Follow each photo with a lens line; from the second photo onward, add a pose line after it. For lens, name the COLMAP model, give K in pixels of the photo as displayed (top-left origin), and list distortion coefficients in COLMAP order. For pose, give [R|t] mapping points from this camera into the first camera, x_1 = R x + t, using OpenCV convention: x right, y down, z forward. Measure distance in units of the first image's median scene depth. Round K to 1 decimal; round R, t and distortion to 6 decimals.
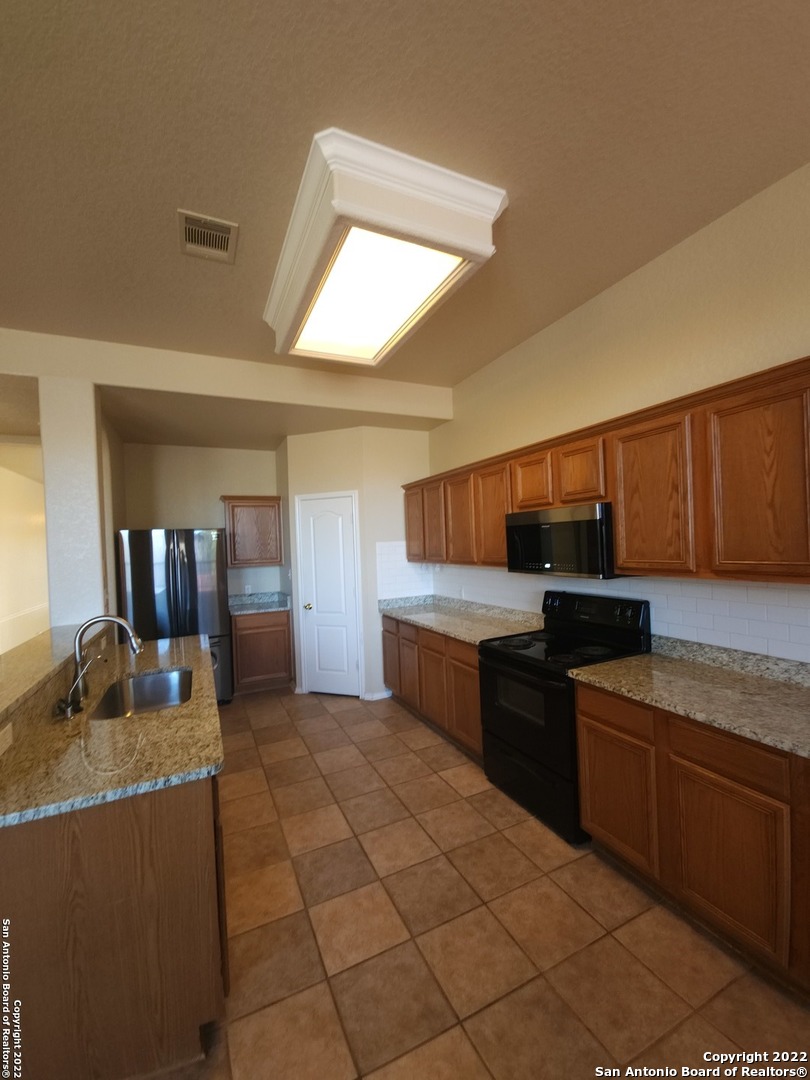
lens RADIAL K [[439.4, 0, 405.0], [0, 439.4, 540.0], [0, 0, 1]] dist [0.000536, -0.007292]
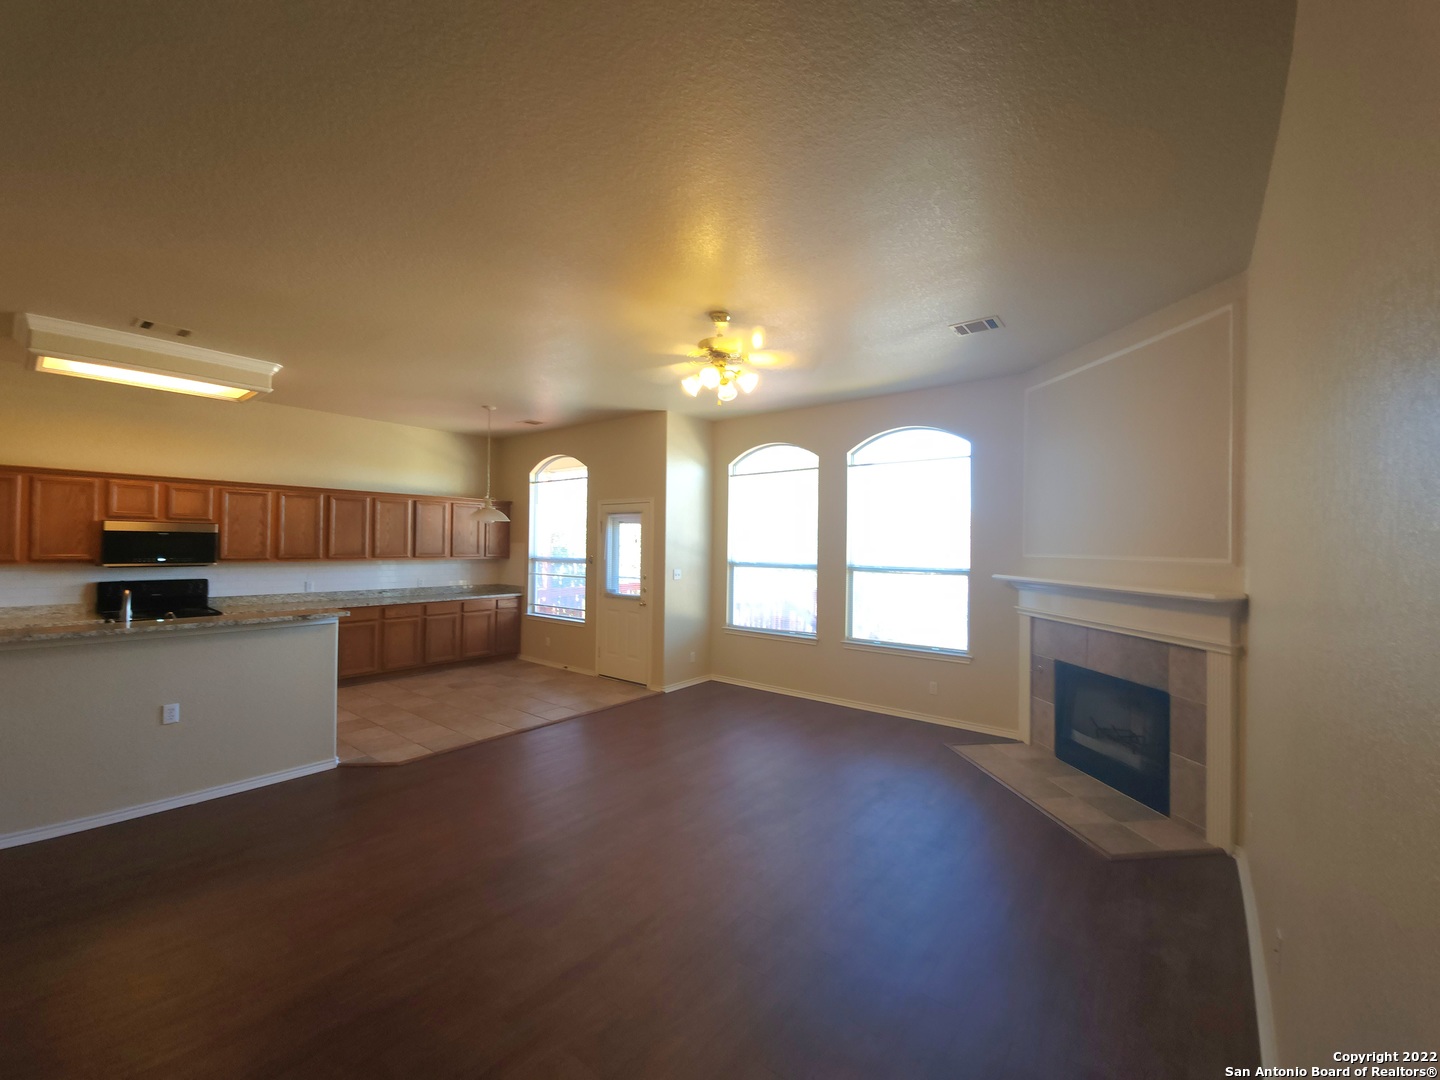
lens RADIAL K [[585.8, 0, 720.0], [0, 585.8, 540.0], [0, 0, 1]] dist [0.000536, -0.007292]
pose [[-0.429147, 0.048129, 0.901952, -2.833770], [0.005800, 0.998706, -0.050533, 0.126422], [-0.903216, -0.016454, -0.428870, 0.145677]]
